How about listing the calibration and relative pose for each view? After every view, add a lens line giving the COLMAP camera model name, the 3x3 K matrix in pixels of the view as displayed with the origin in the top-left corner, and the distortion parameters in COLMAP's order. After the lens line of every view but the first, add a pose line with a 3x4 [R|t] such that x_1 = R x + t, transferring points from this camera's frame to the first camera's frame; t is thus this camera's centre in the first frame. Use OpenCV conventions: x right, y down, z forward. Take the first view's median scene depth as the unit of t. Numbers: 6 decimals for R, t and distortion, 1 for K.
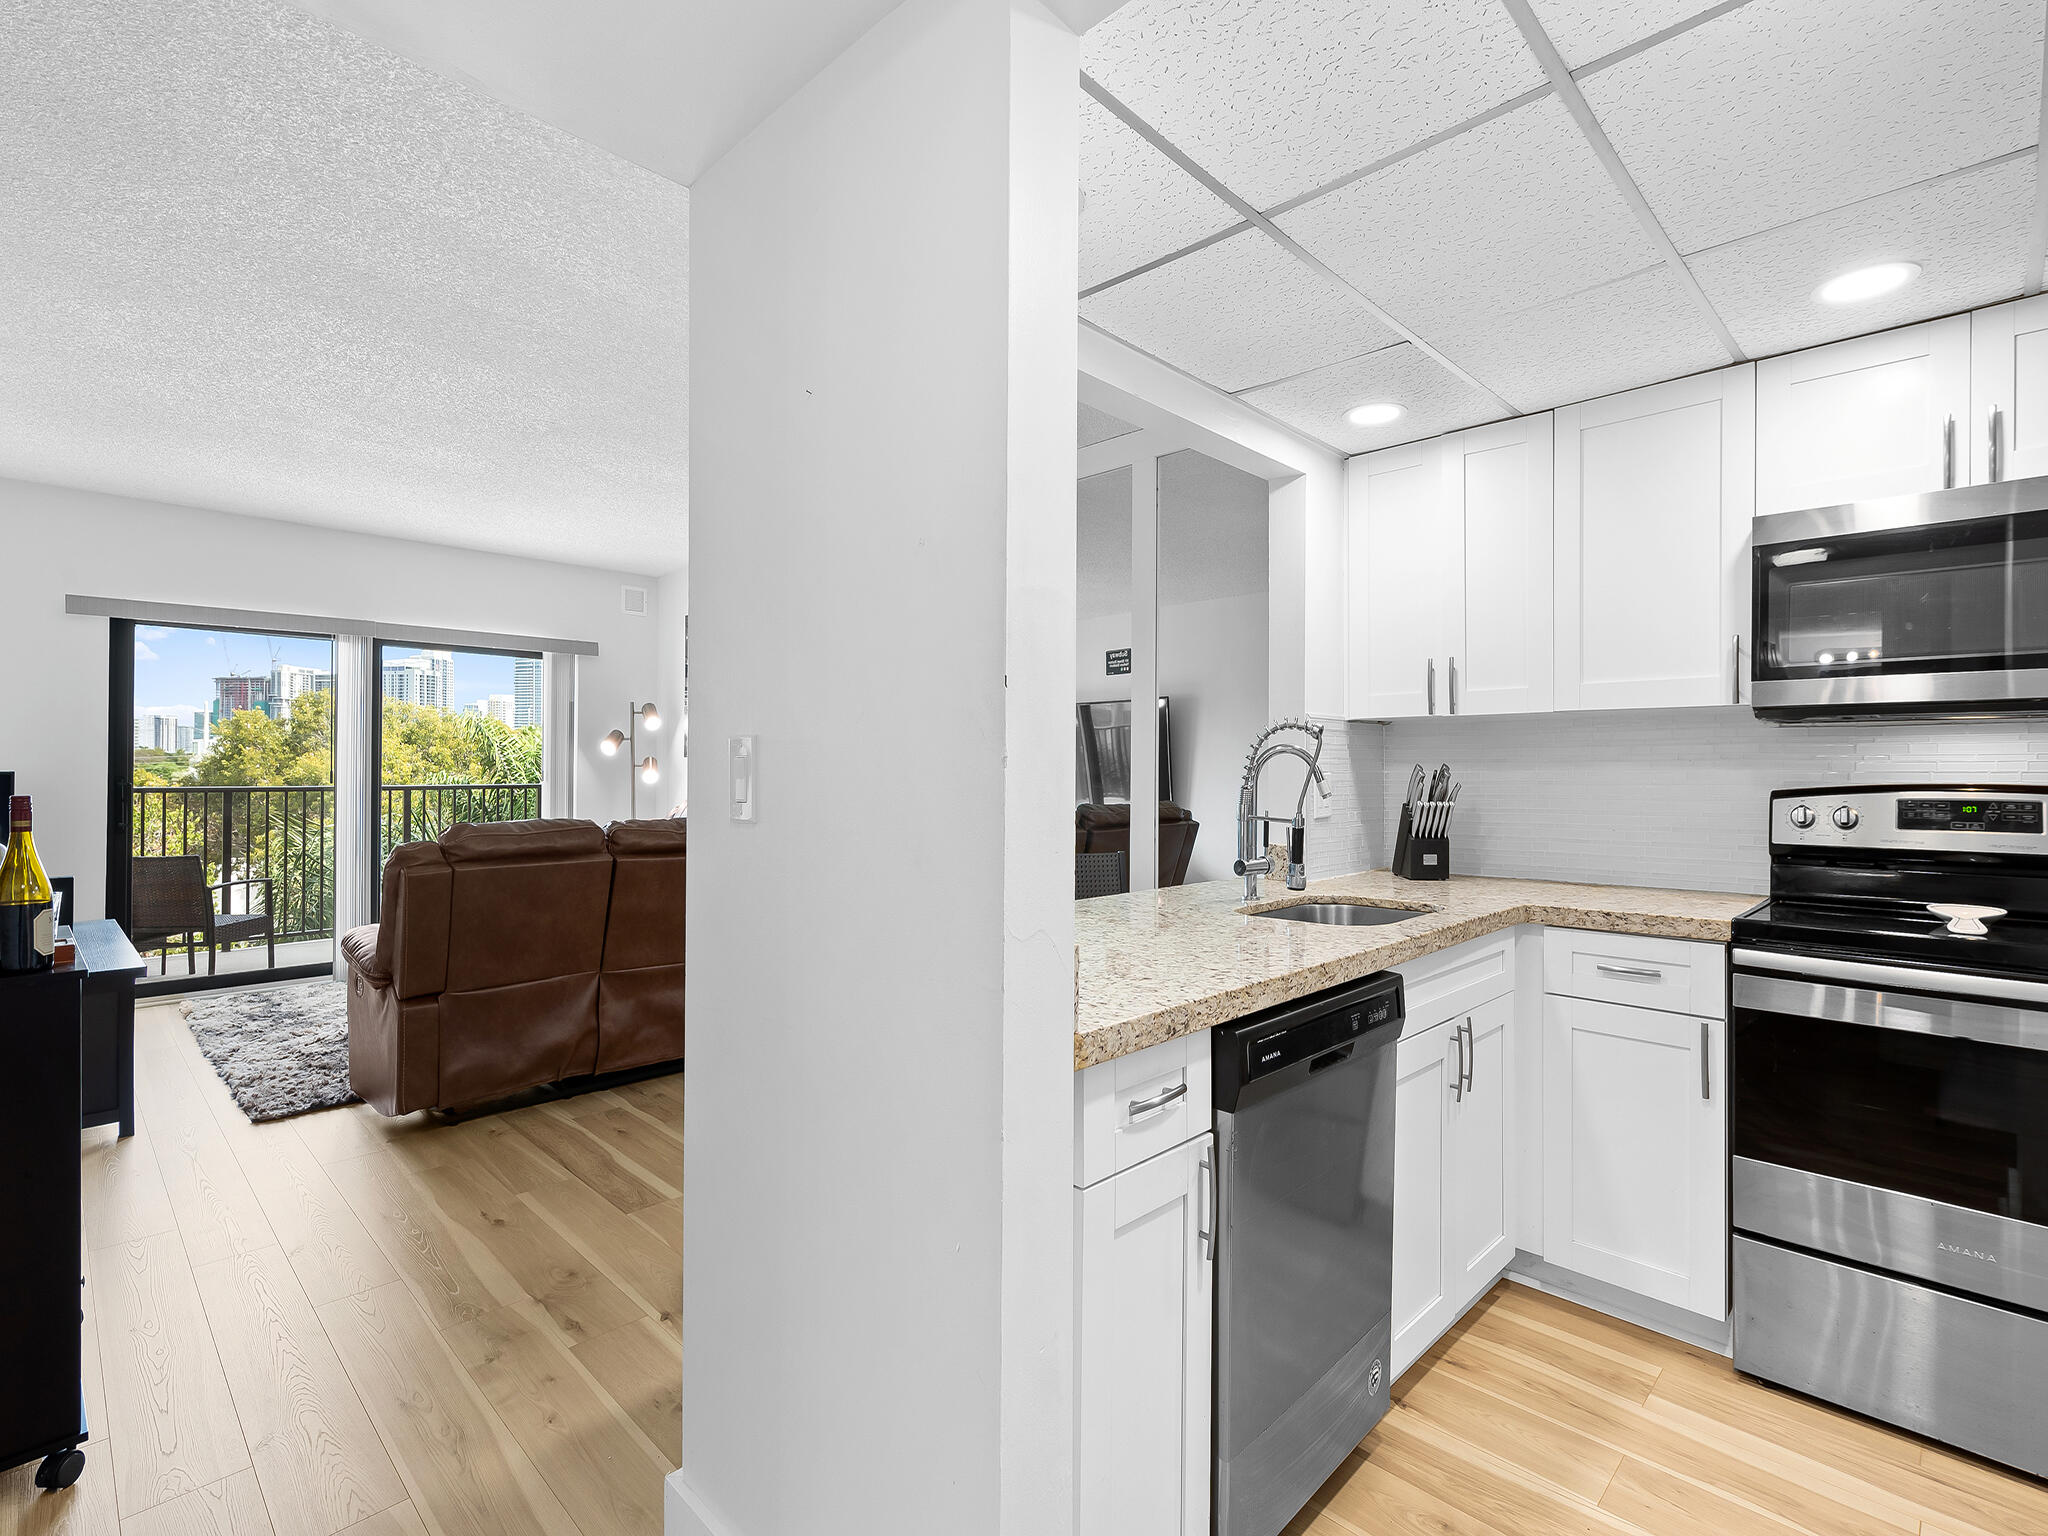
lens RADIAL K [[972.2, 0, 1034.1], [0, 972.2, 762.7], [0, 0, 1]] dist [0.018422, -0.005289]
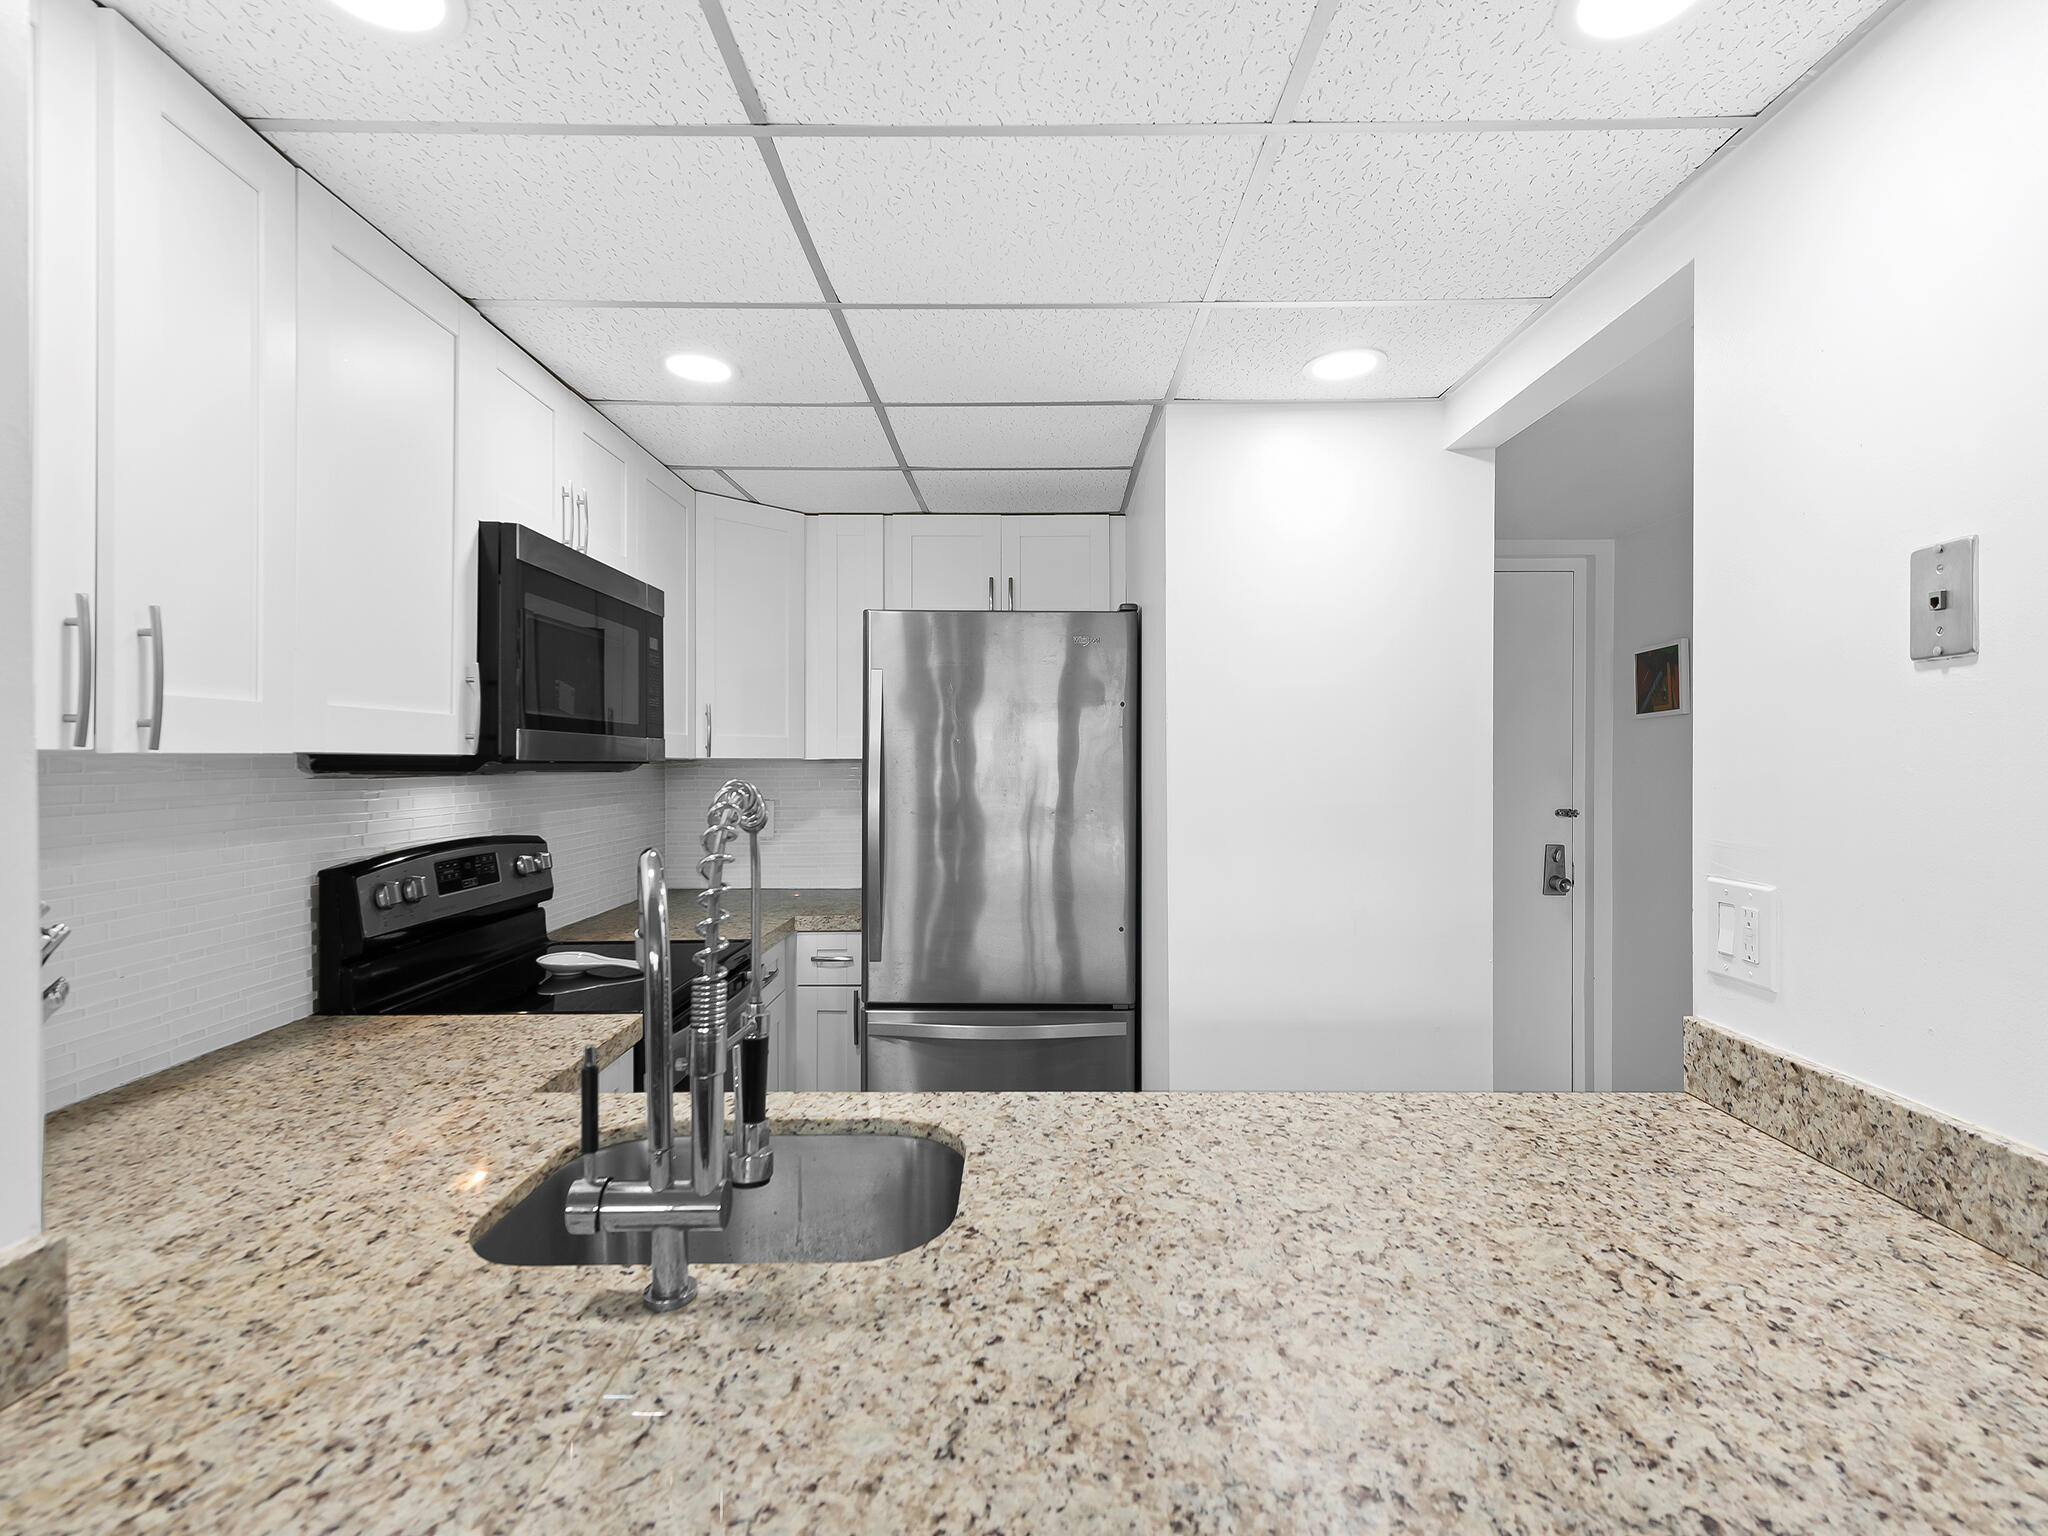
lens RADIAL K [[972.2, 0, 1034.1], [0, 972.2, 762.7], [0, 0, 1]] dist [0.018422, -0.005289]
pose [[-0.699446, -0.005399, 0.714665, -0.127381], [-0.009198, 0.999957, -0.001449, -0.055395], [-0.714626, -0.007587, -0.699465, 1.215567]]
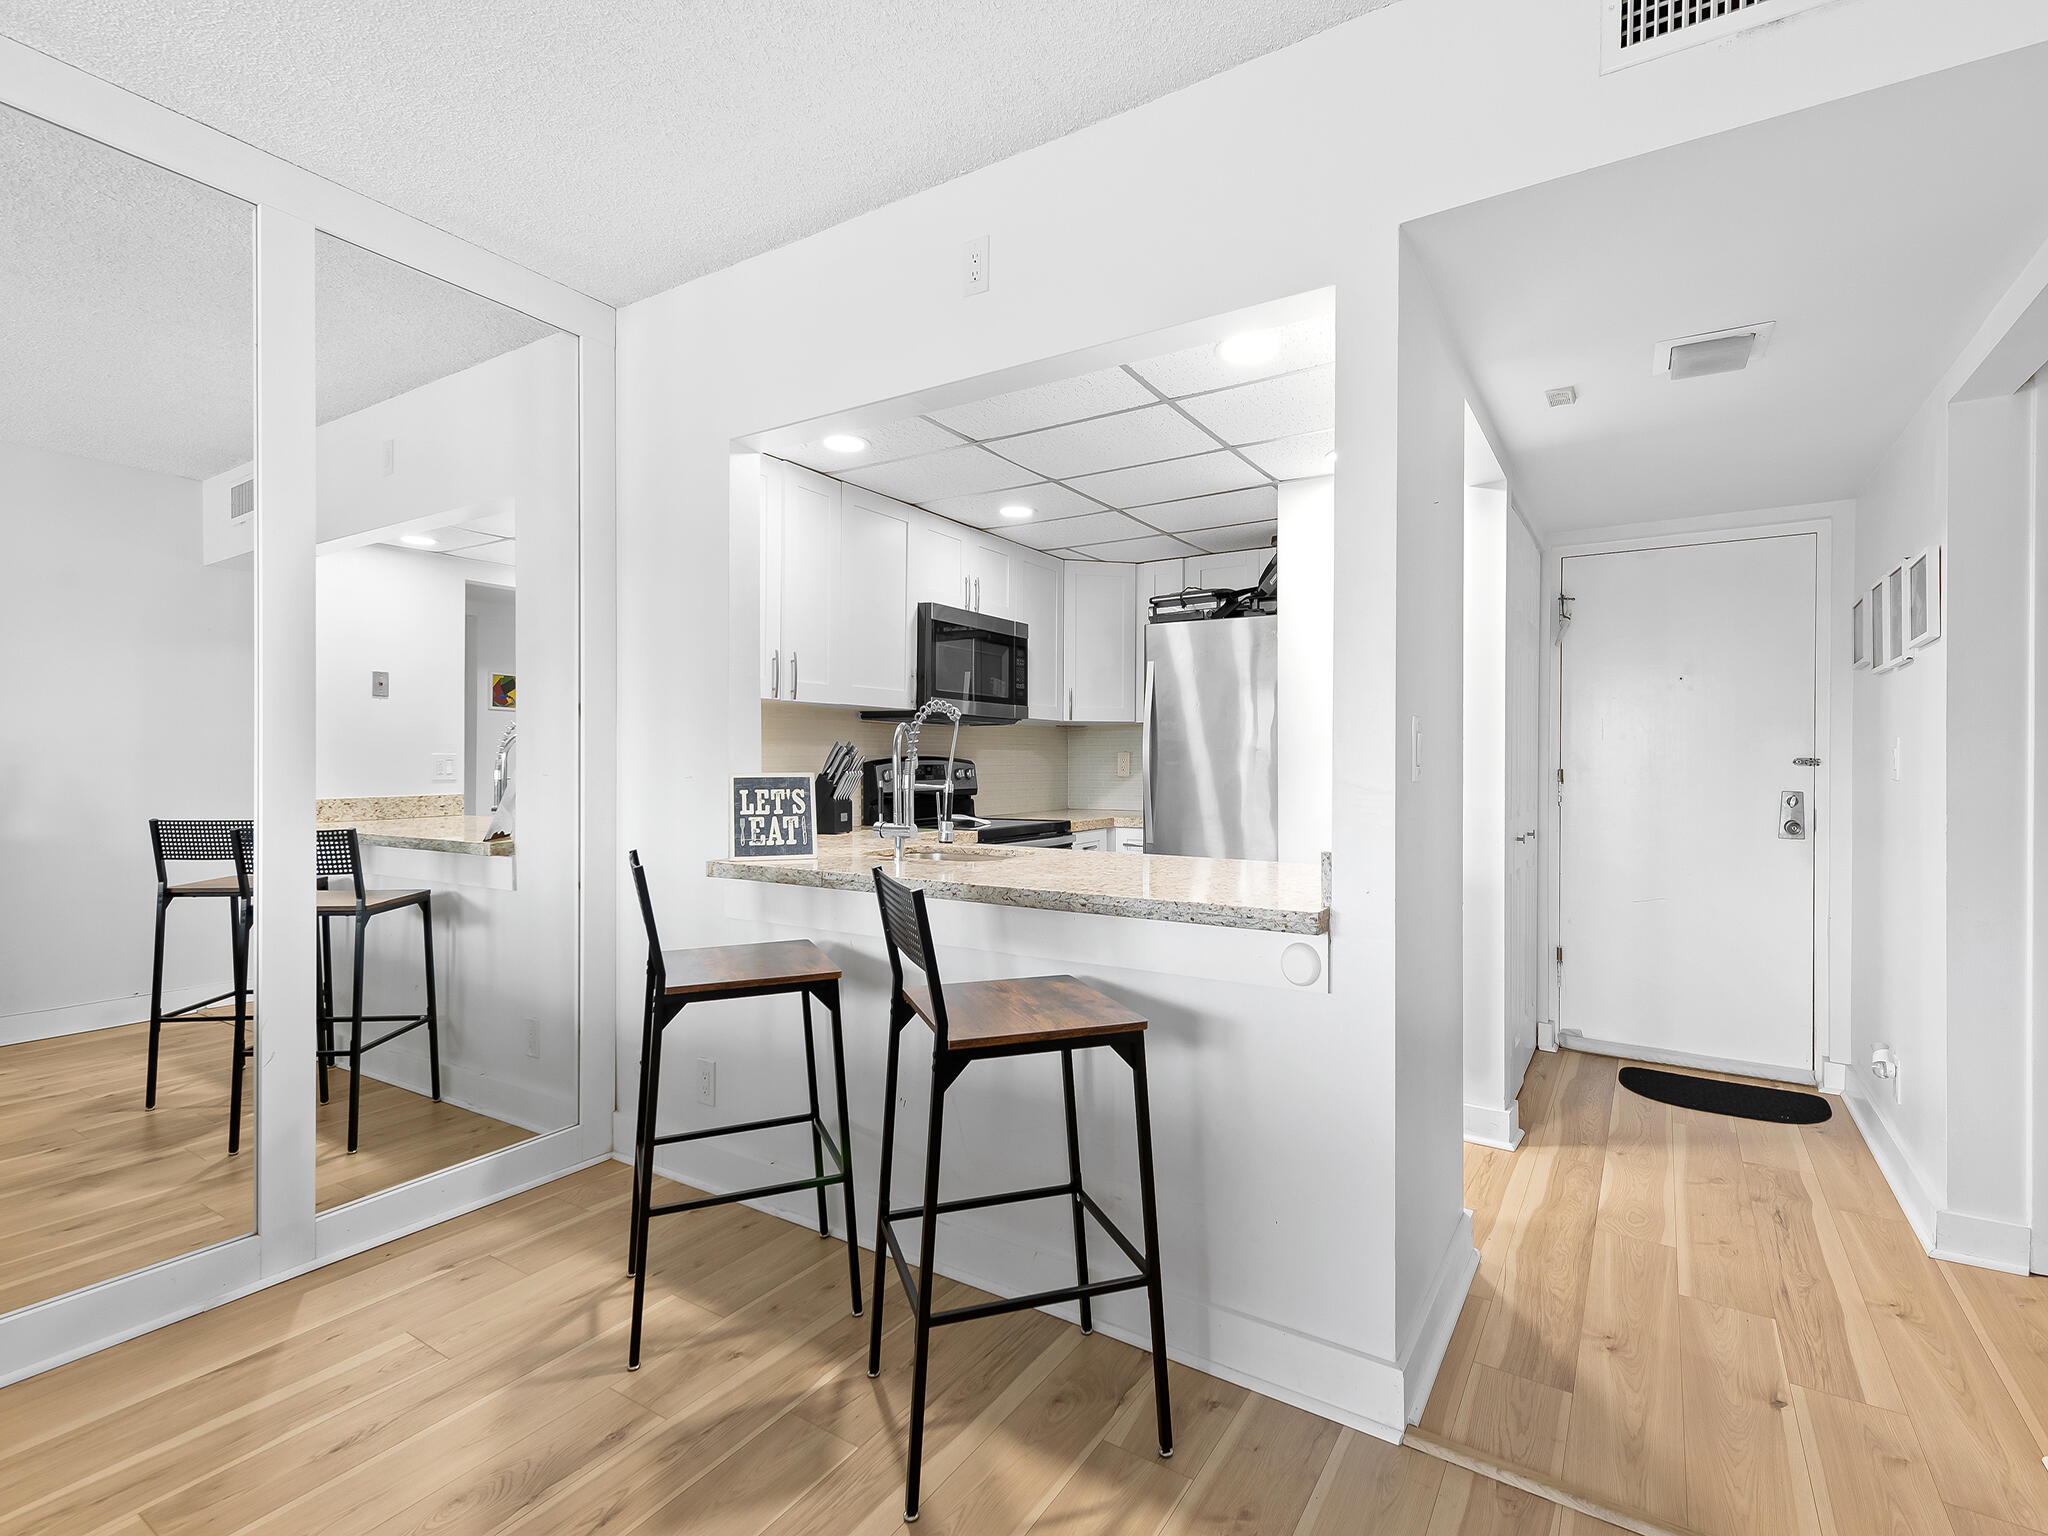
lens RADIAL K [[972.2, 0, 1034.1], [0, 972.2, 762.7], [0, 0, 1]] dist [0.018422, -0.005289]
pose [[-0.200974, -0.004675, 0.979585, -0.957823], [-0.011792, 0.999928, 0.002353, 0.026650], [-0.979526, -0.011078, -0.201015, 1.127638]]
